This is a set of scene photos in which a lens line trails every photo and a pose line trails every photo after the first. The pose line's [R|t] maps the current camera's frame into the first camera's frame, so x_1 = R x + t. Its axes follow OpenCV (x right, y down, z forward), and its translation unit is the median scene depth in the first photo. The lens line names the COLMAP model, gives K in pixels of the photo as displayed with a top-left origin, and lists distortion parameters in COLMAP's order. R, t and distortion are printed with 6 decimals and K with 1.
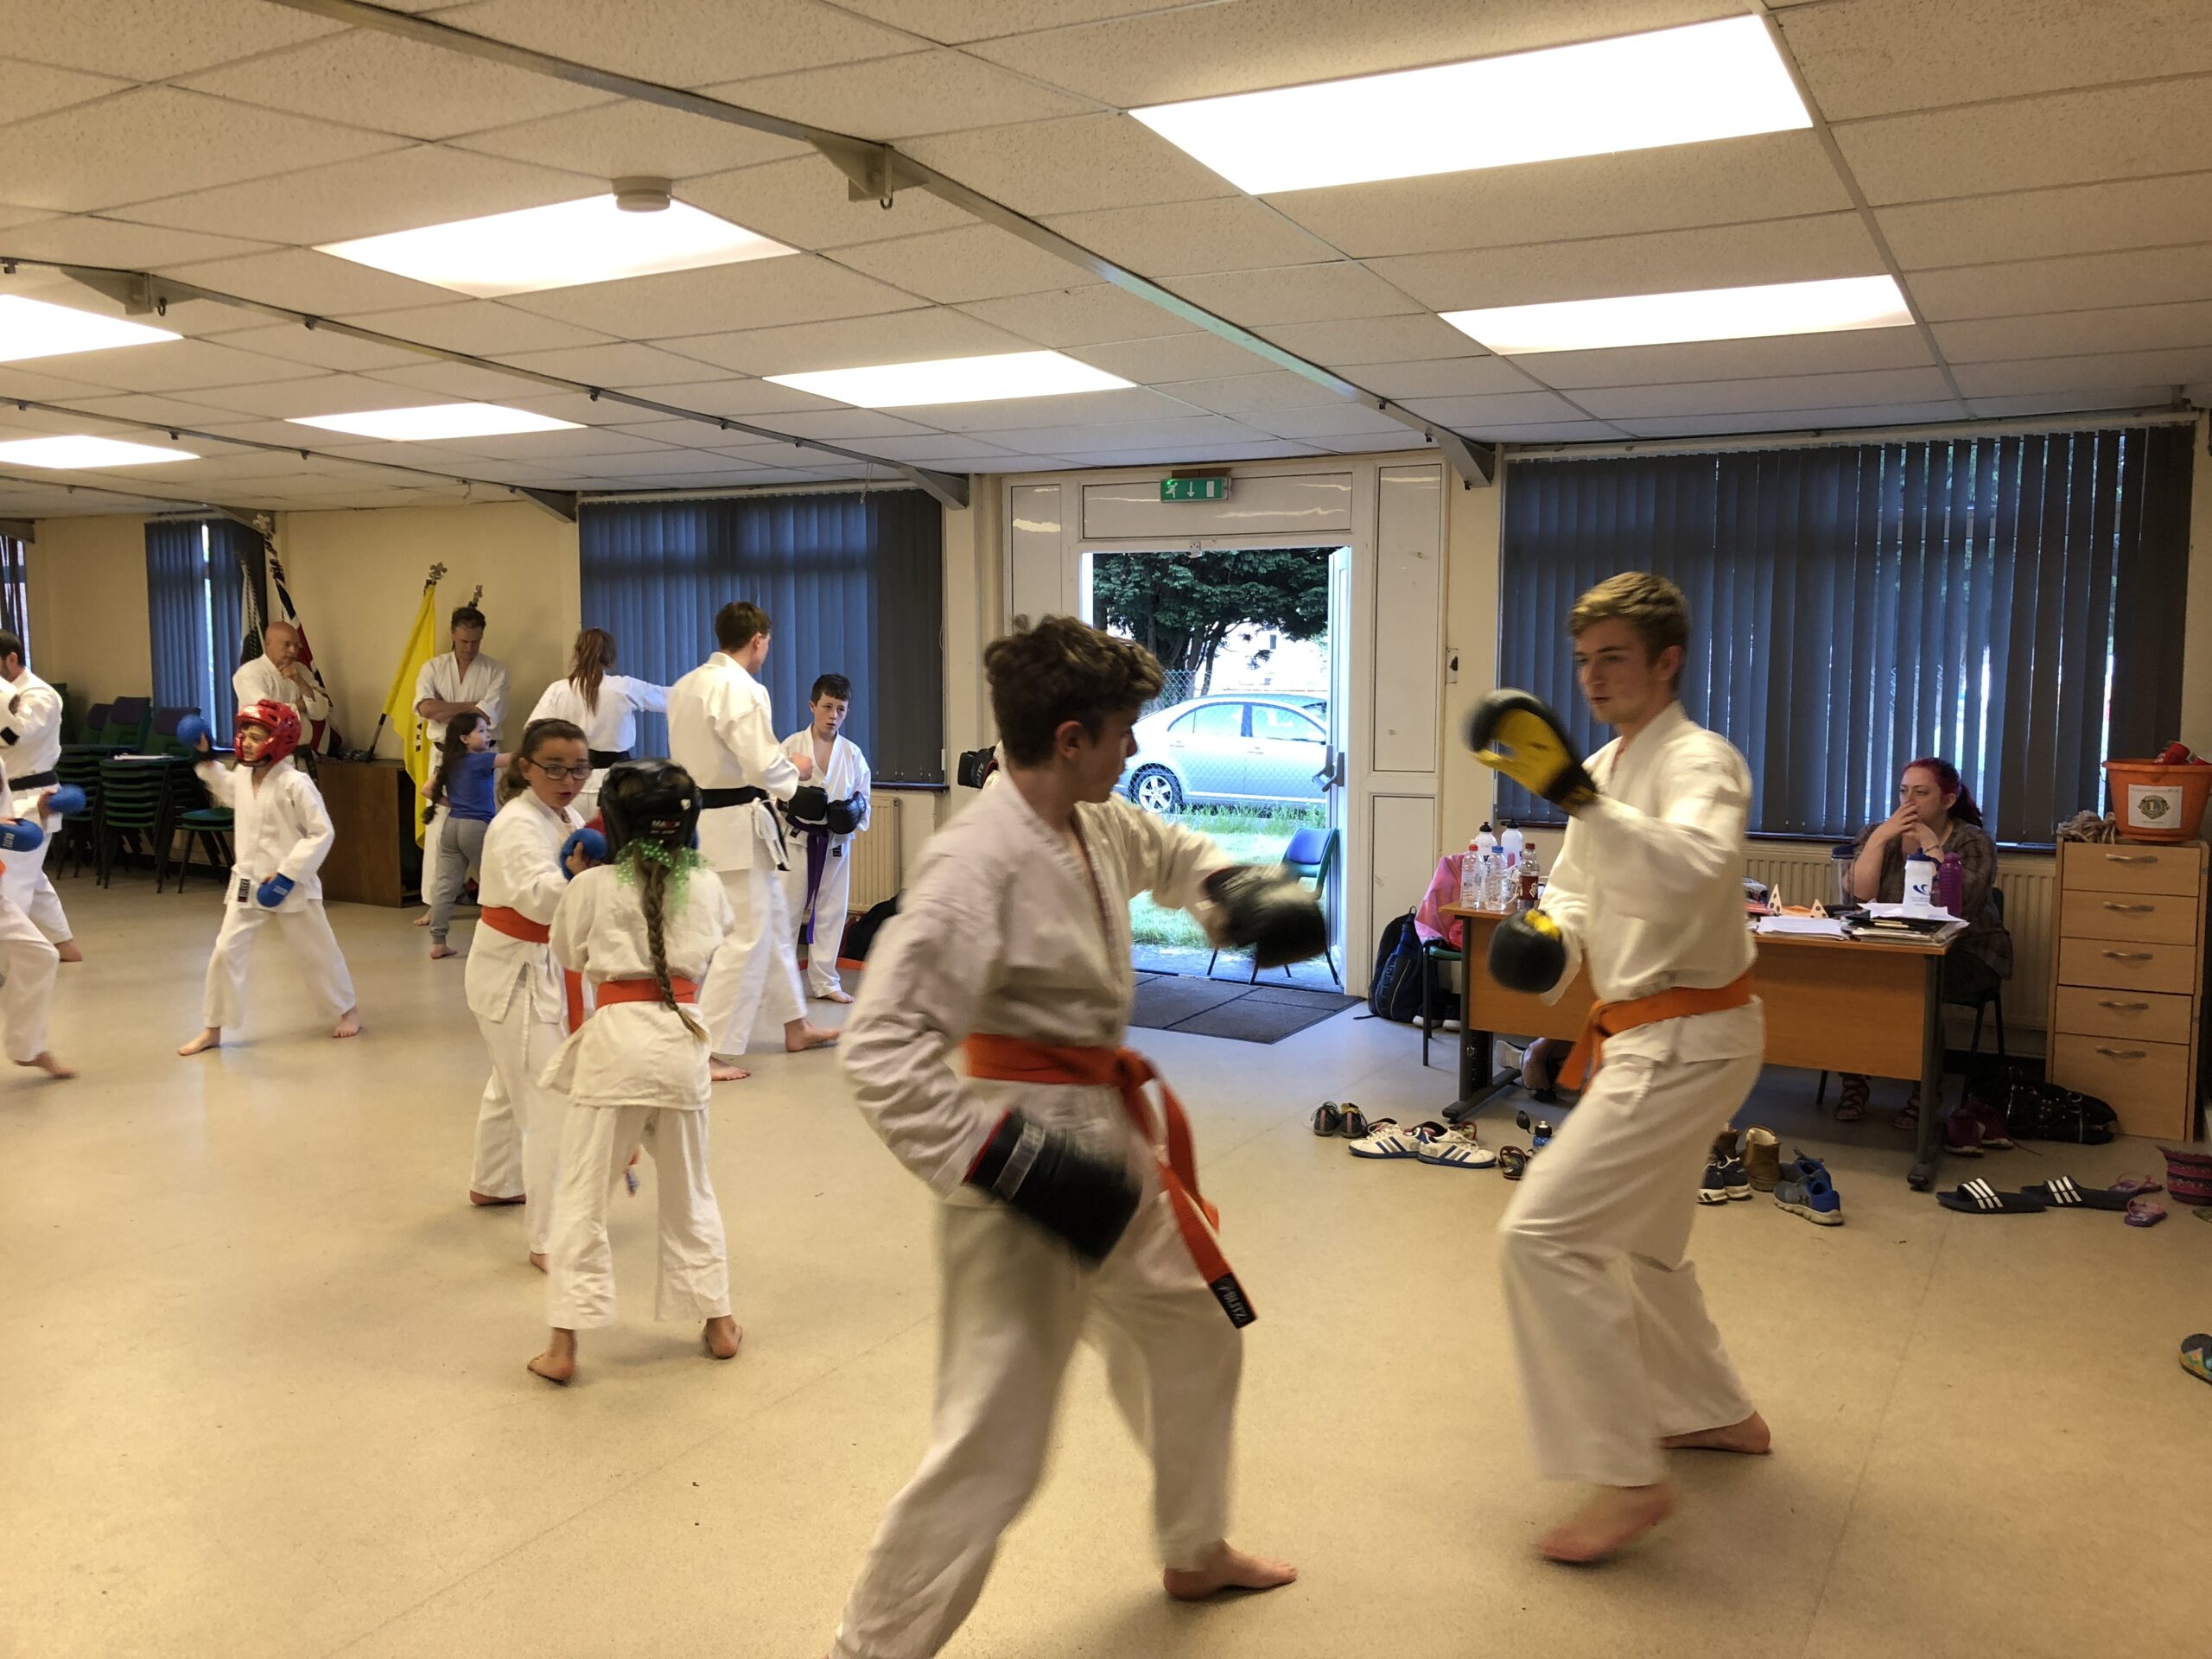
lens RADIAL K [[1808.4, 0, 1100.2], [0, 1808.4, 842.9], [0, 0, 1]] dist [0.041753, -0.031225]
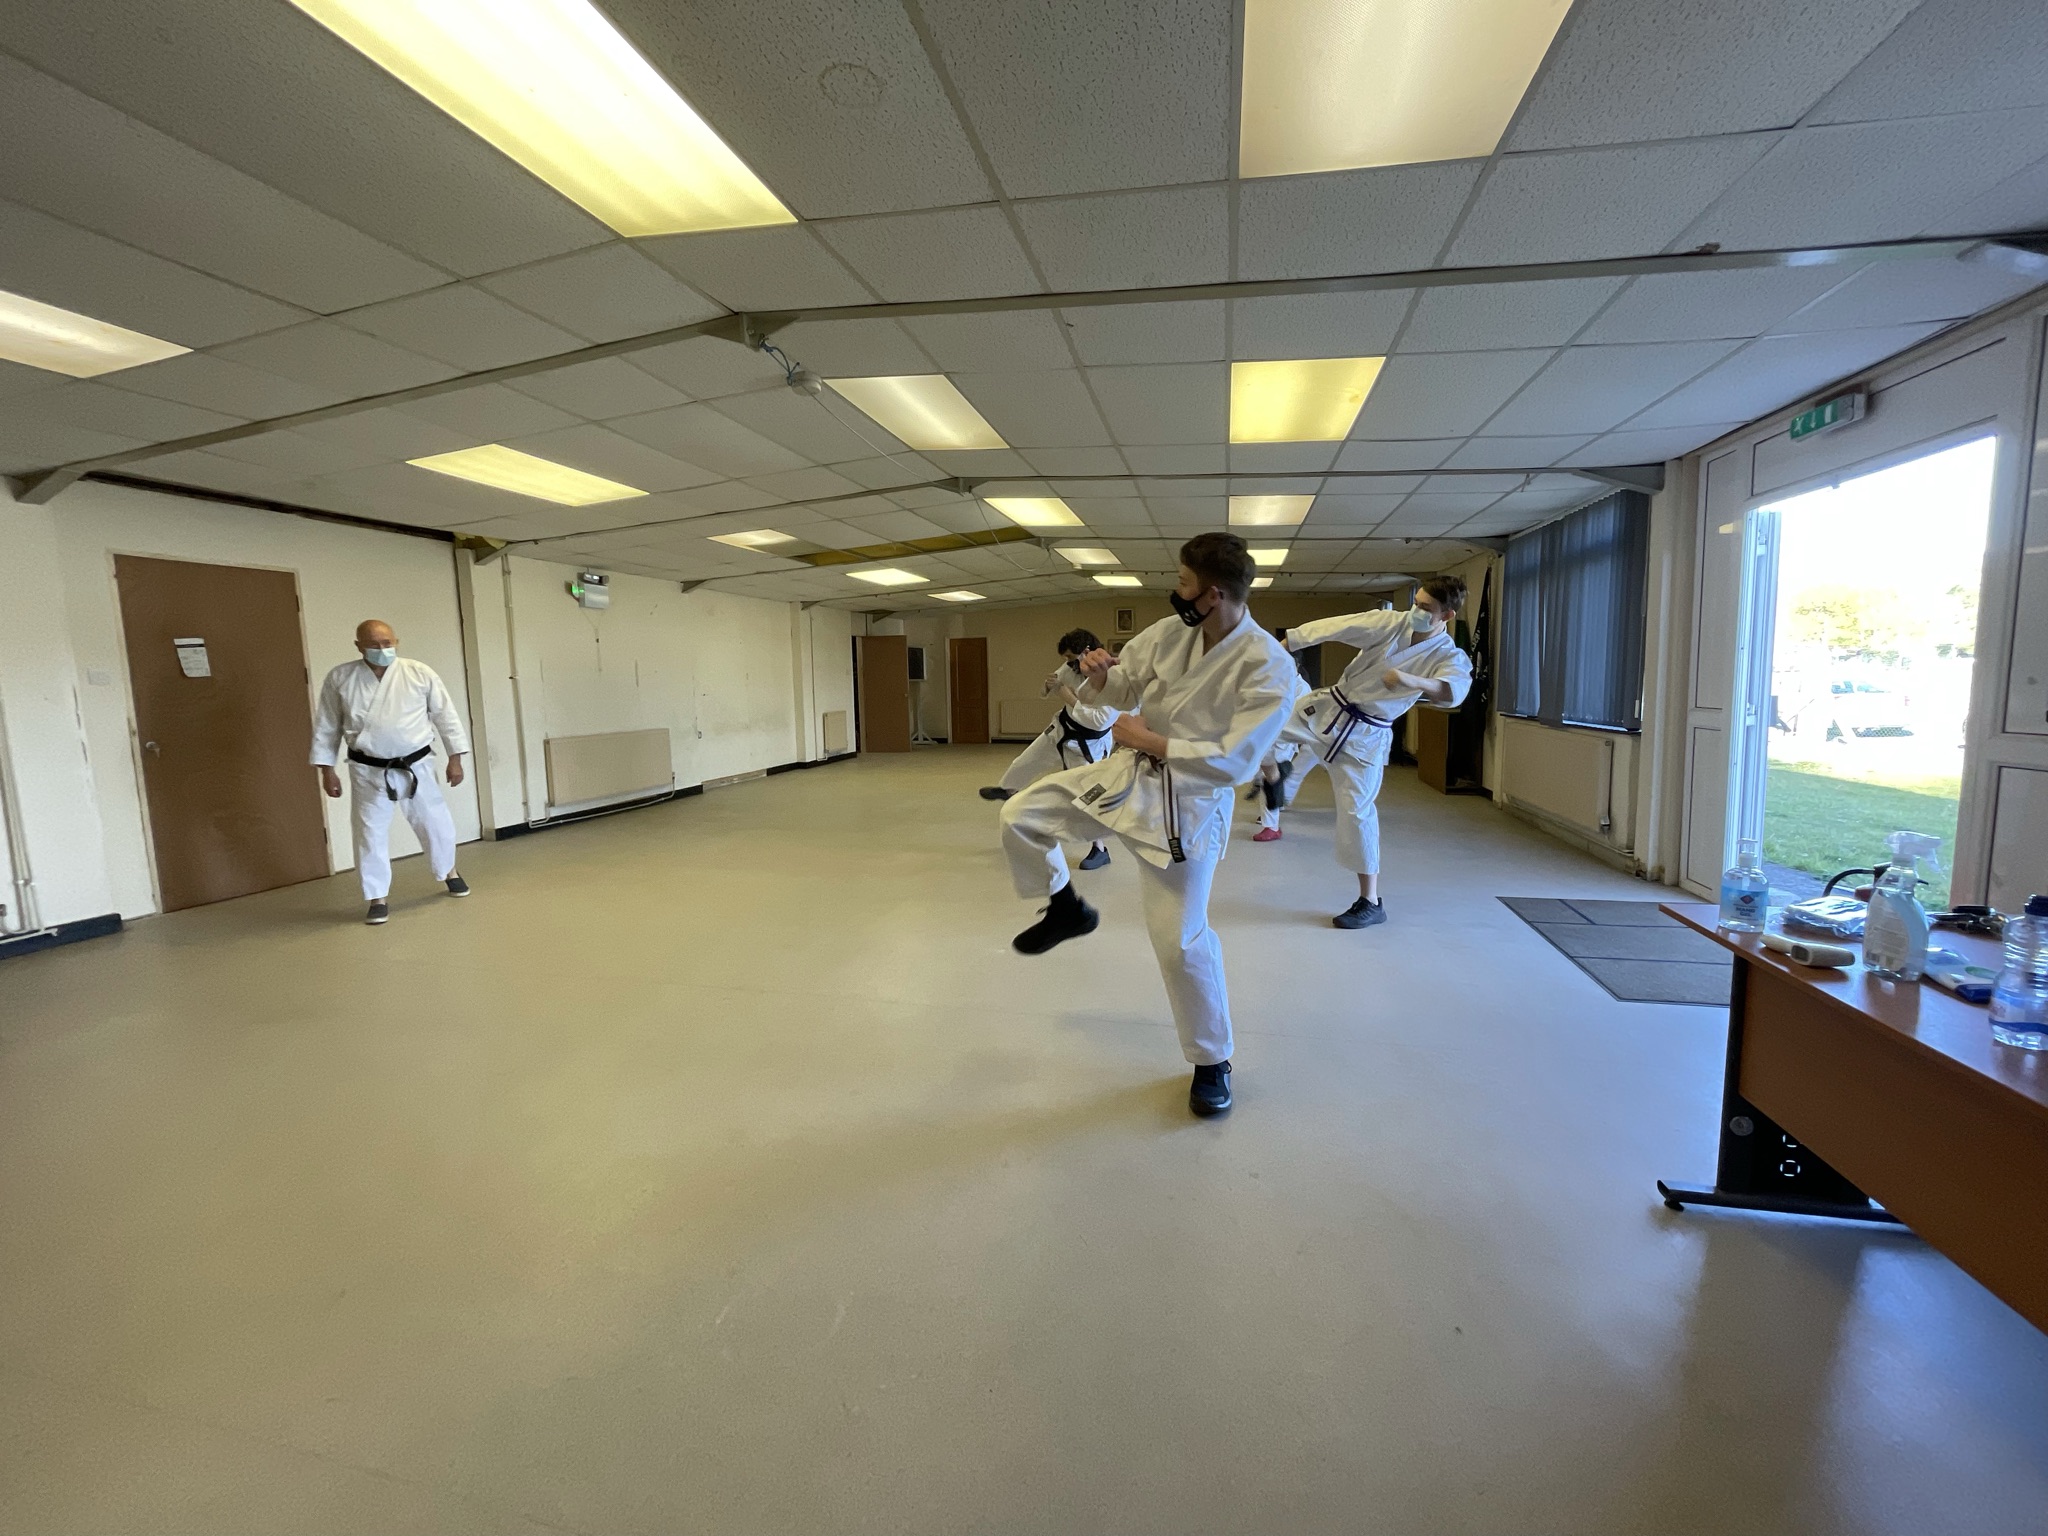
lens RADIAL K [[820.9, 0, 1024.2], [0, 820.9, 758.5], [0, 0, 1]] dist [0.002808, -0.000908]
pose [[0.267189, 0.089605, -0.959469, 0.343365], [-0.089667, 0.993660, 0.067828, -0.014854], [0.959463, 0.067910, 0.273529, 0.486429]]
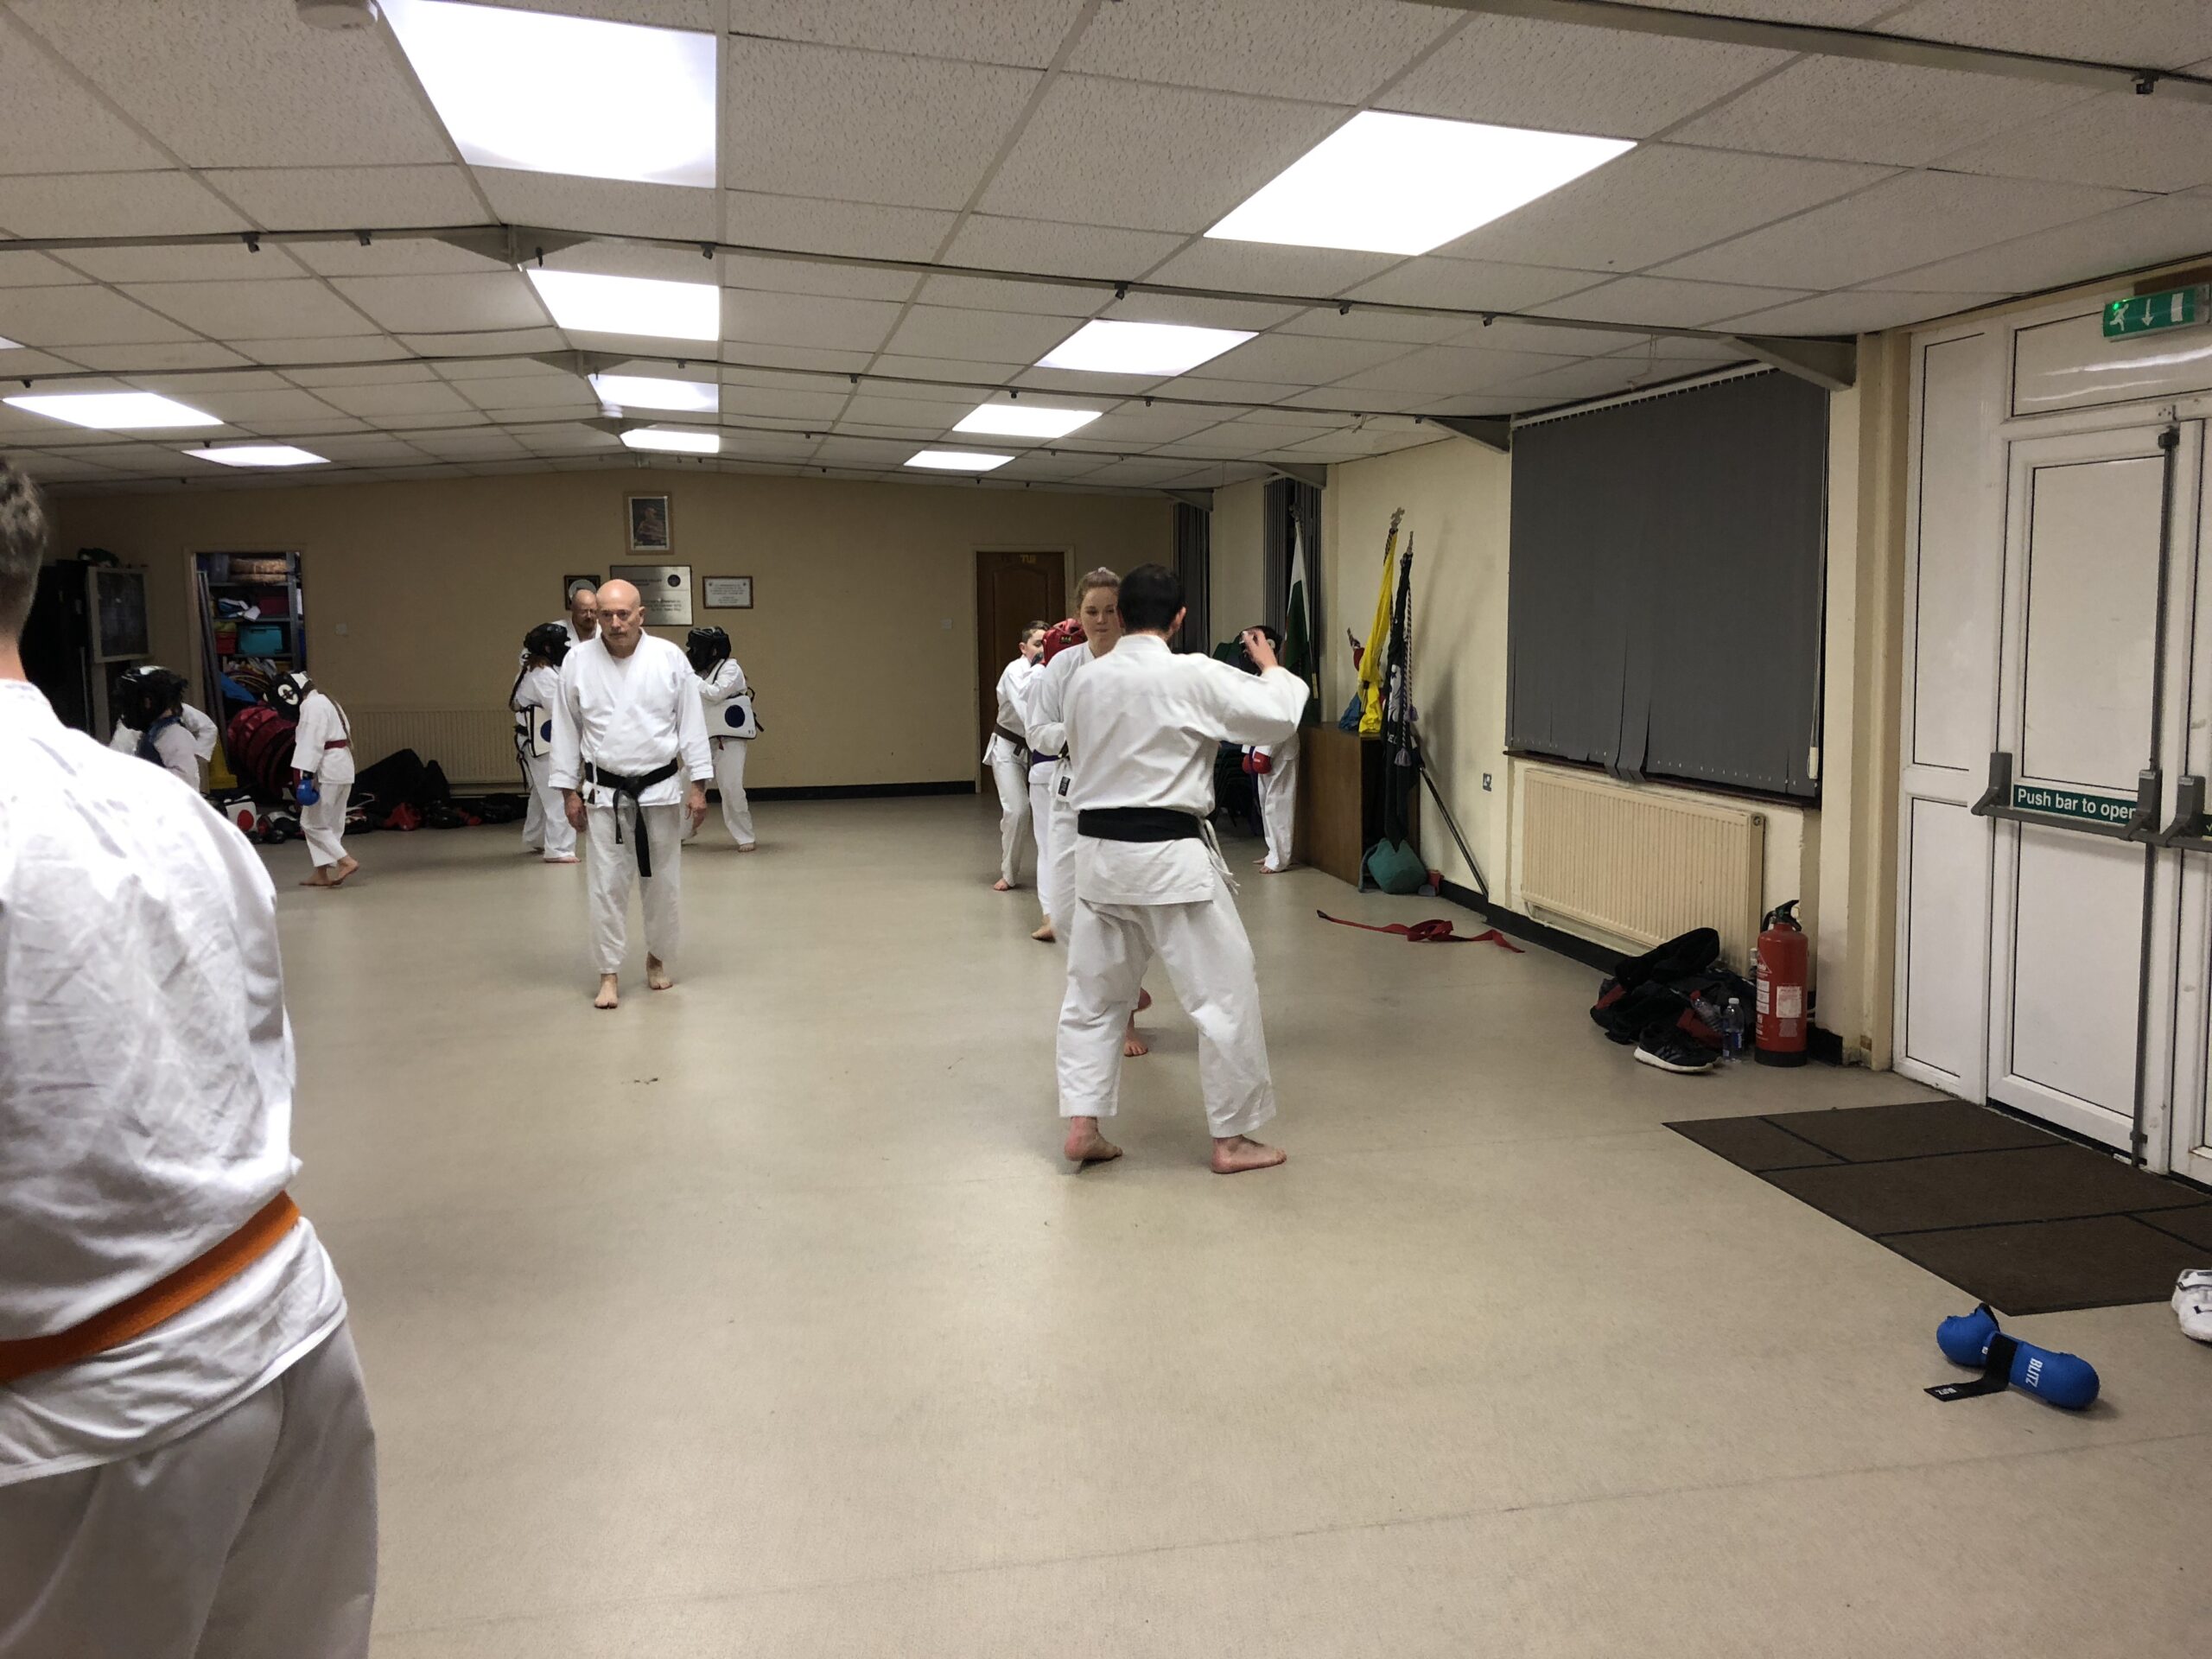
lens RADIAL K [[1808.4, 0, 1064.1], [0, 1808.4, 845.1], [0, 0, 1]] dist [0.041753, -0.031225]
pose [[0.644314, 0.094827, -0.758859, 0.265761], [-0.076805, 0.995289, 0.059159, -0.036529], [0.760895, 0.020168, 0.648562, 0.359005]]
